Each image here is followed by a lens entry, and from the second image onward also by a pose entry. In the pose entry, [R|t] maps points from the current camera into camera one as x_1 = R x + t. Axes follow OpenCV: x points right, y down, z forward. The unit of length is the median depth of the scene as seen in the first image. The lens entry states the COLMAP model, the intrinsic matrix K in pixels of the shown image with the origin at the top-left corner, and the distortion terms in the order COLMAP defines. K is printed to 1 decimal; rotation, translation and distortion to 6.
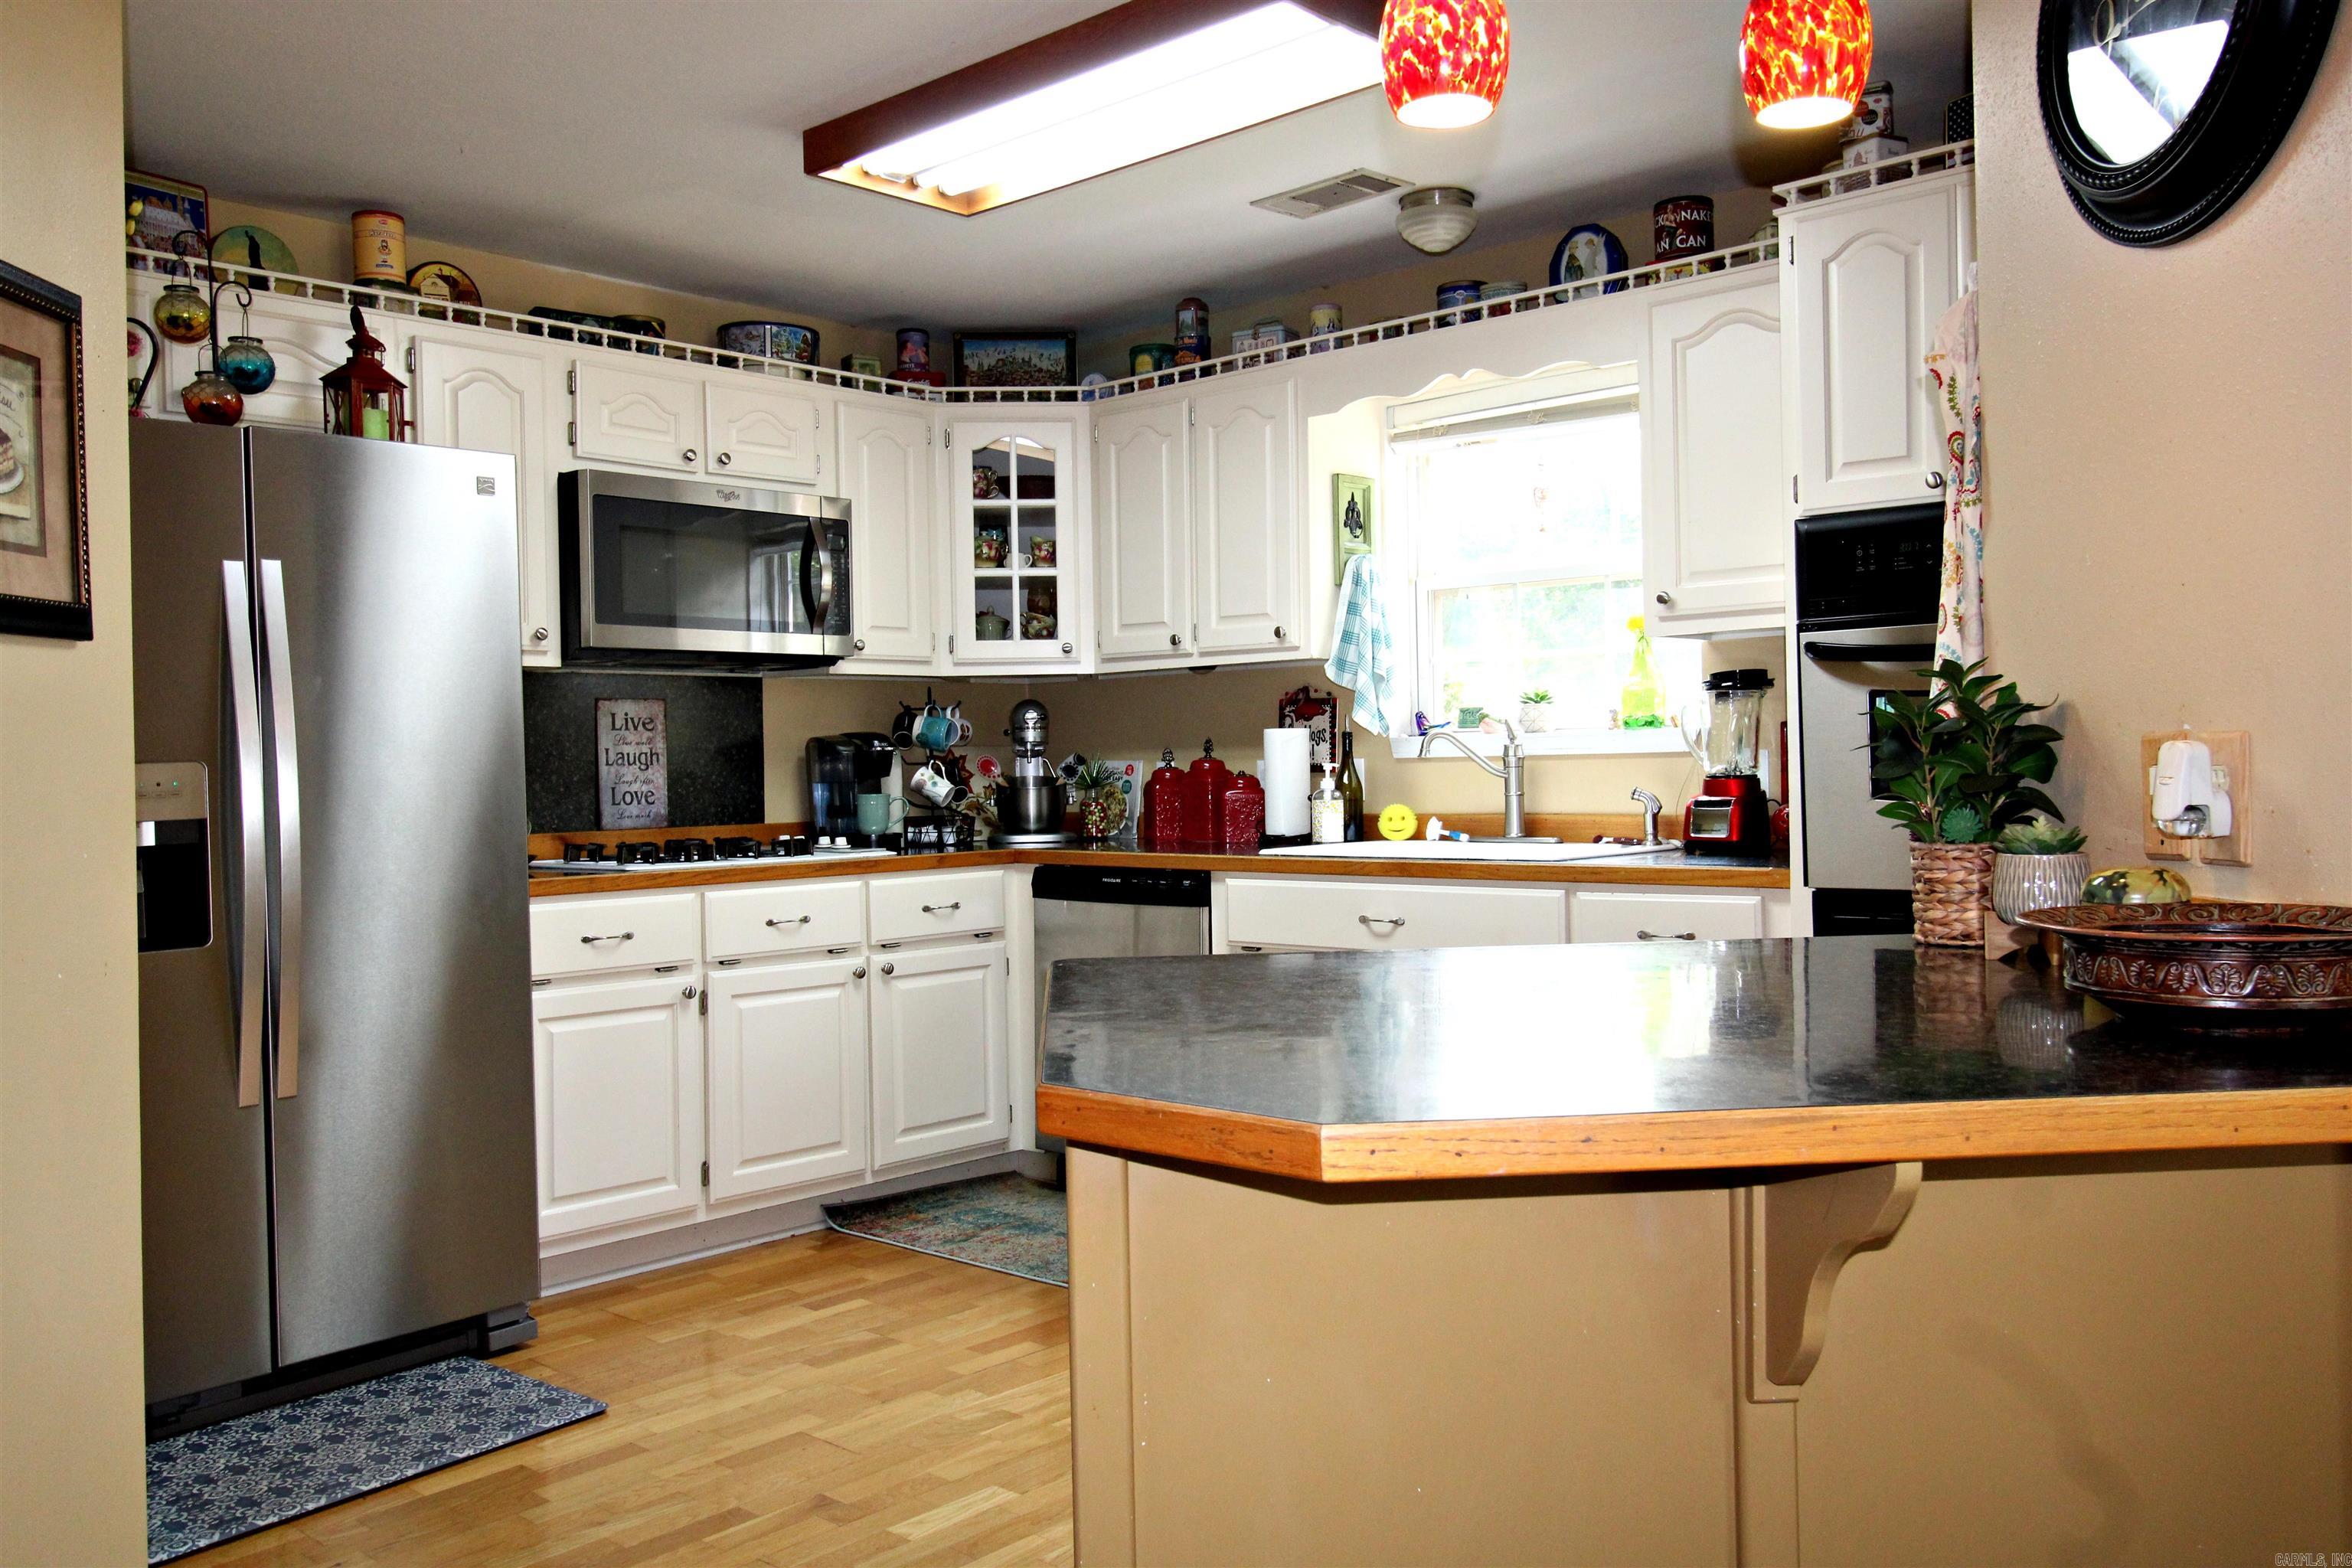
lens RADIAL K [[1870.2, 0, 1175.3], [0, 1870.2, 788.1], [0, 0, 1]] dist [-0.010751, -0.007754]
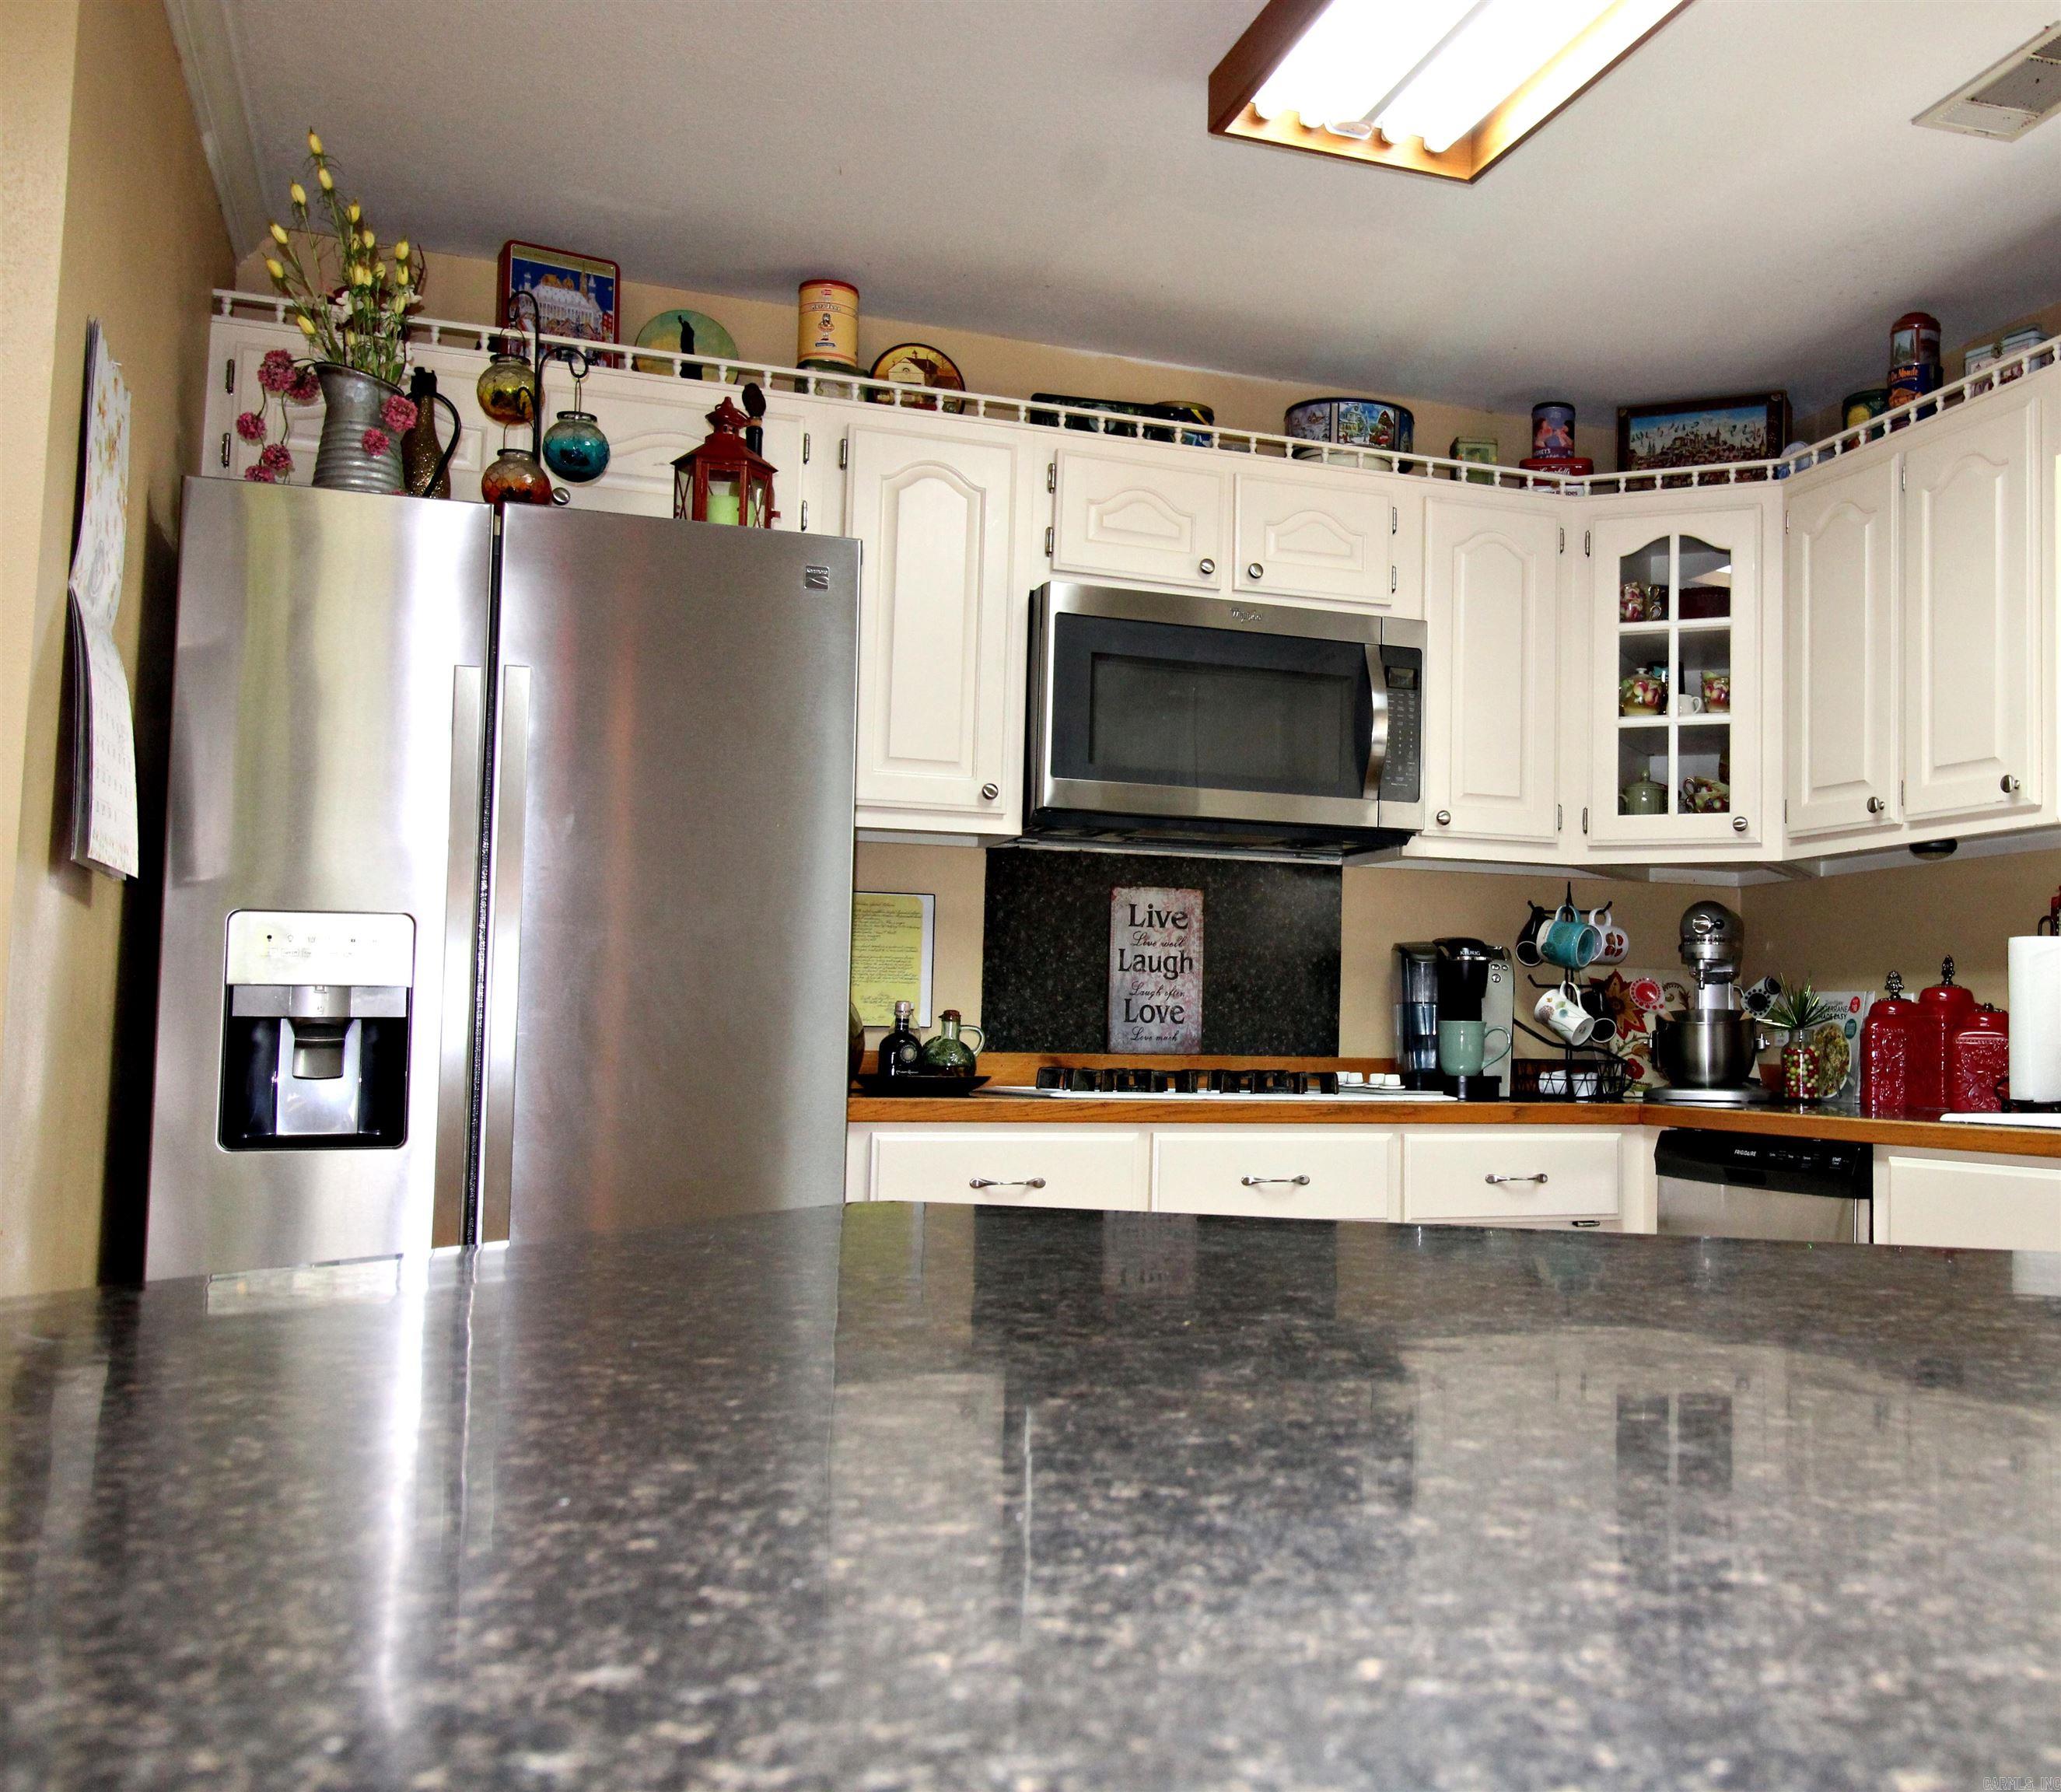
lens RADIAL K [[2293.7, 0, 1055.0], [0, 2293.7, 849.0], [0, 0, 1]] dist [-0.002749, 0.000000]
pose [[0.908345, 0.005782, -0.418183, 0.071209], [-0.040934, 0.996333, -0.075137, 0.010342], [0.416215, 0.085369, 0.905250, 0.112866]]
